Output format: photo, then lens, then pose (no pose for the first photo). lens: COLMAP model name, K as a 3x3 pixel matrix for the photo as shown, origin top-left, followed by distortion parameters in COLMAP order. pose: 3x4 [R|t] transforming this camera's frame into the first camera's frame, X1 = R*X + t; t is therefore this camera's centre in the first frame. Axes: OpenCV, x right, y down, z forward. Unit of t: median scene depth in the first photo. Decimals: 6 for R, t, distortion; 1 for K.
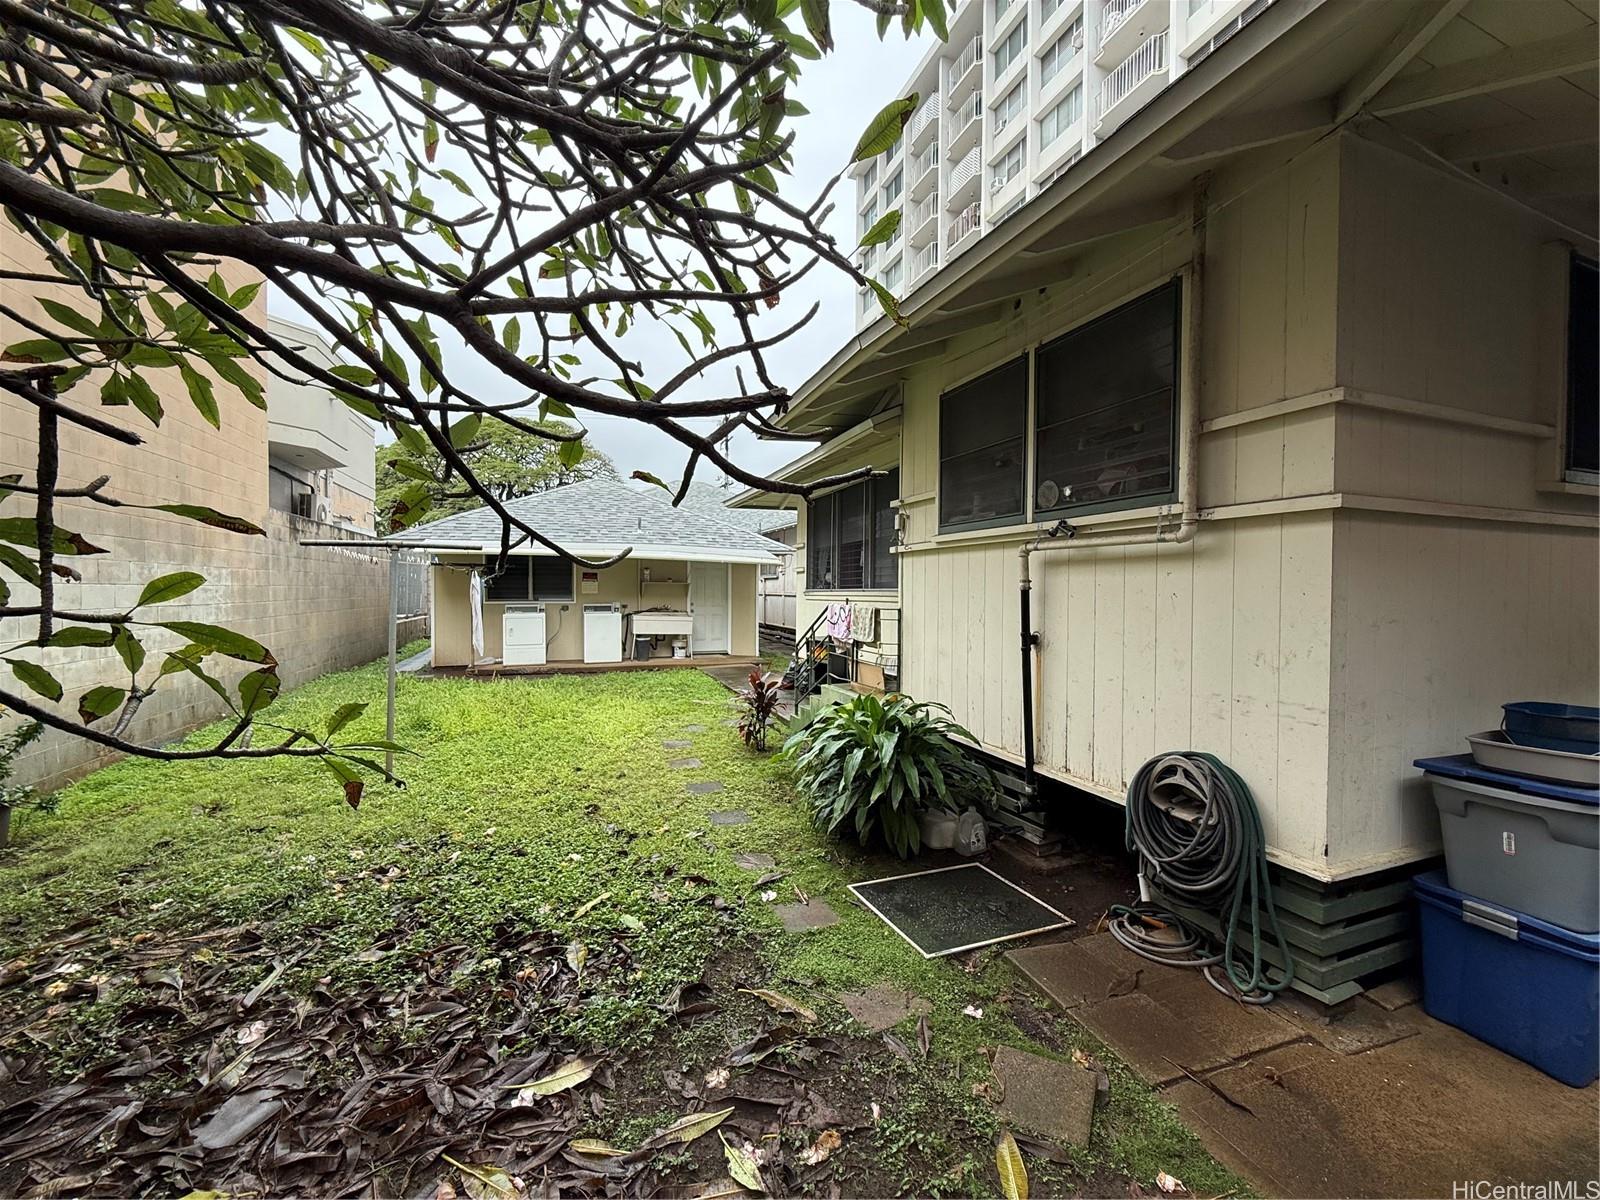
lens RADIAL K [[635.5, 0, 804.4], [0, 635.5, 601.8], [0, 0, 1]] dist [-0.001760, 0.000177]
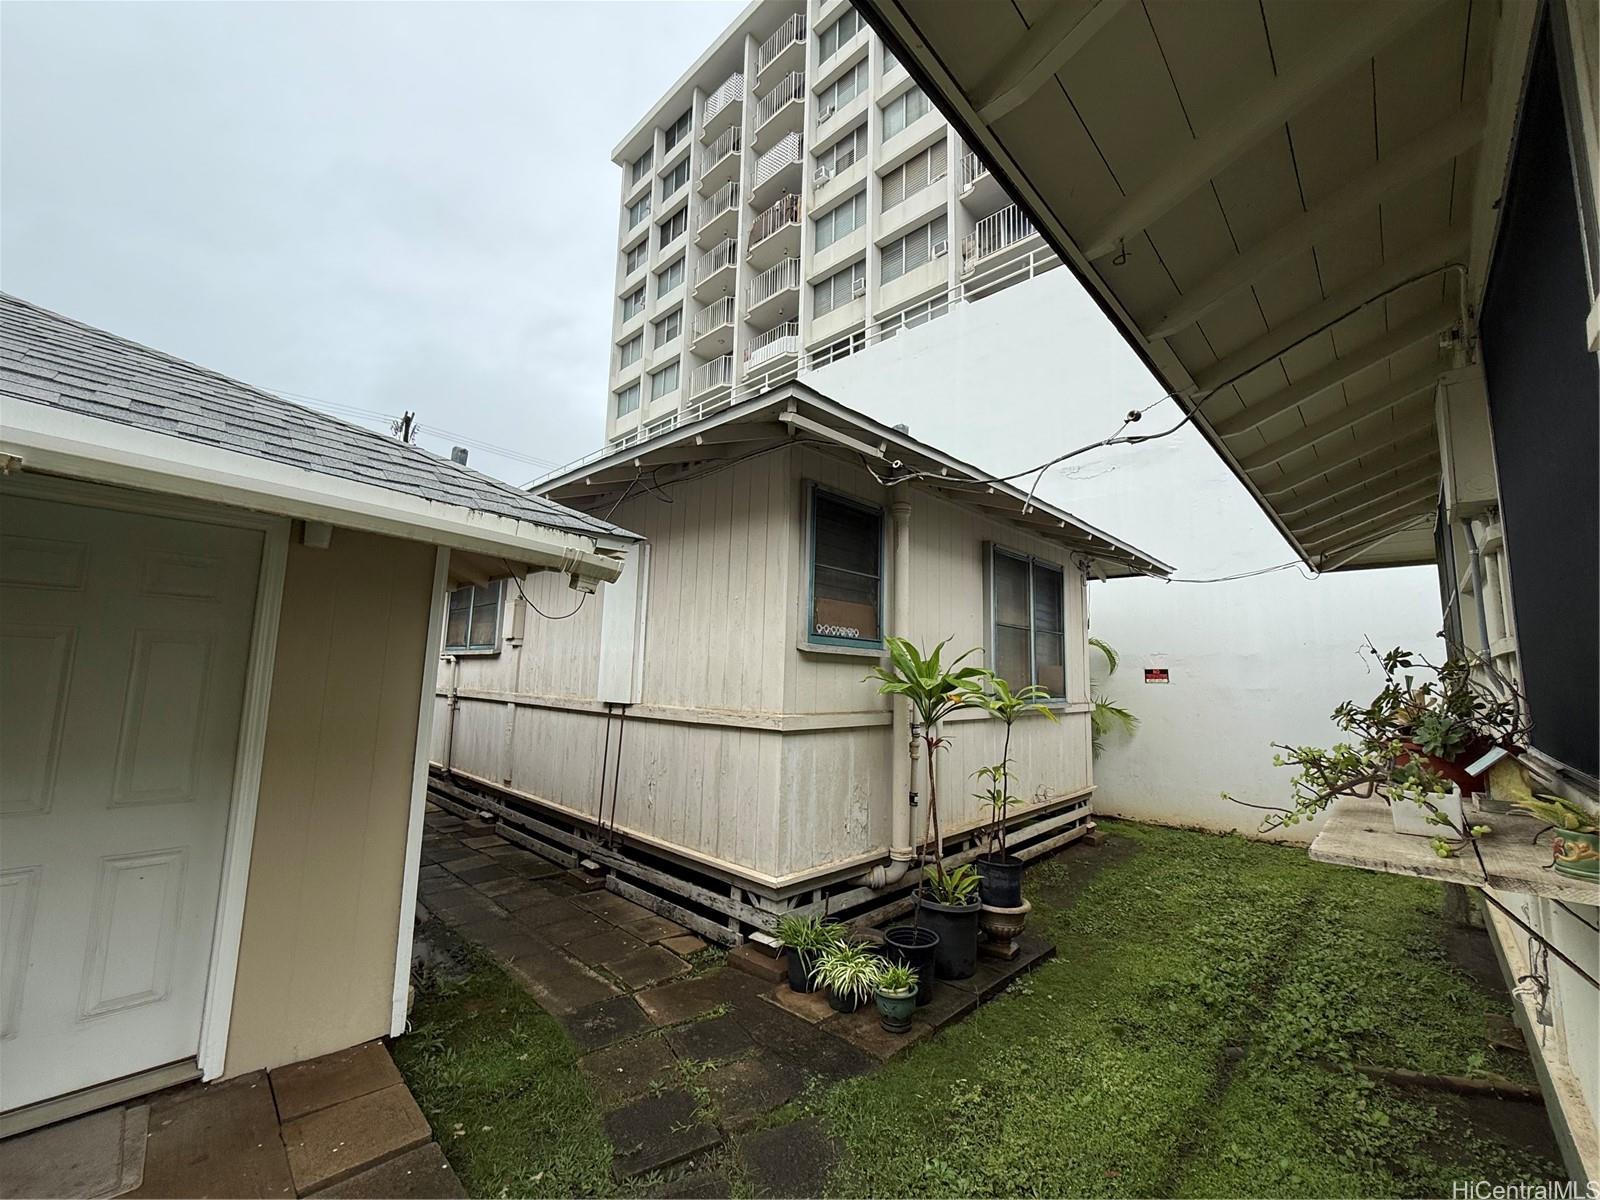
lens RADIAL K [[635.0, 0, 801.9], [0, 635.0, 601.0], [0, 0, 1]] dist [-0.001227, -0.000141]
pose [[0.902740, 0.069370, 0.424558, -0.063618], [-0.012037, 0.990600, -0.136263, -0.031793], [-0.430019, 0.117900, 0.895088, 0.905208]]
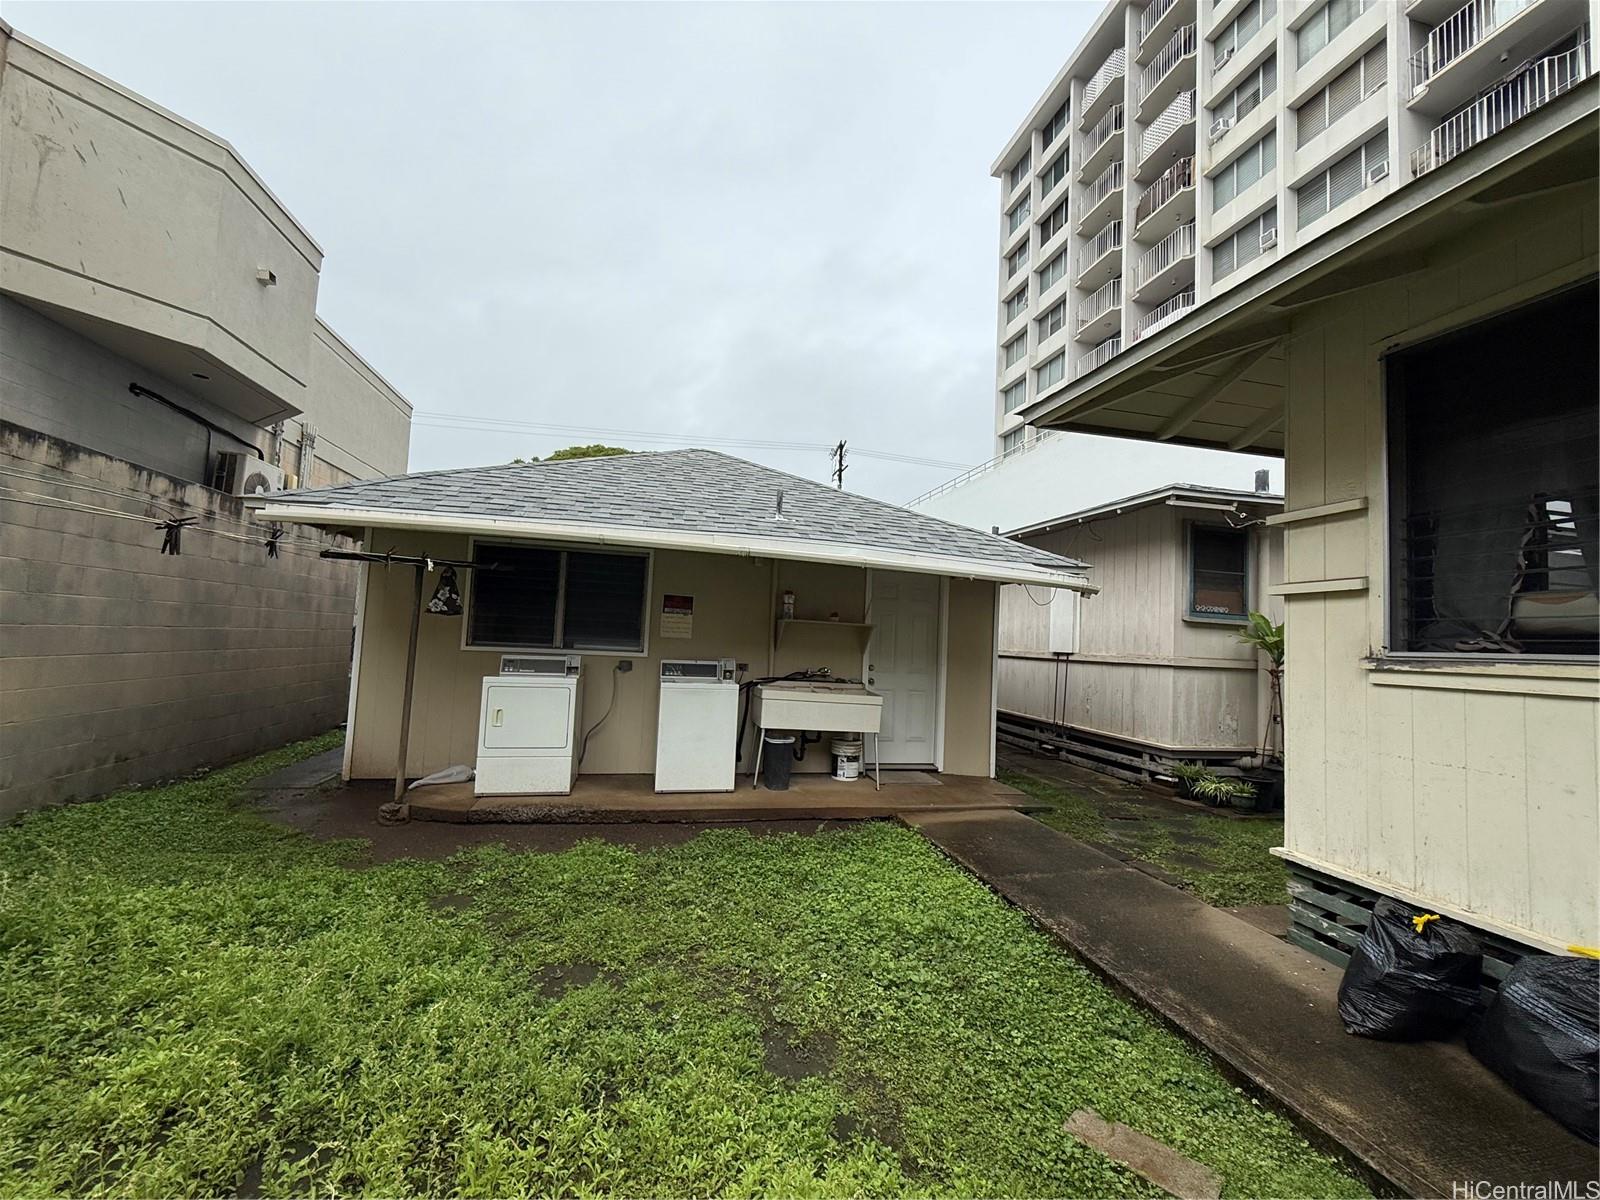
lens RADIAL K [[635.5, 0, 804.4], [0, 635.5, 601.8], [0, 0, 1]] dist [-0.001760, 0.000177]
pose [[0.990674, 0.032382, -0.132353, -0.192651], [-0.043382, 0.995762, -0.081090, -0.005881], [0.129166, 0.086076, 0.987880, 0.577522]]
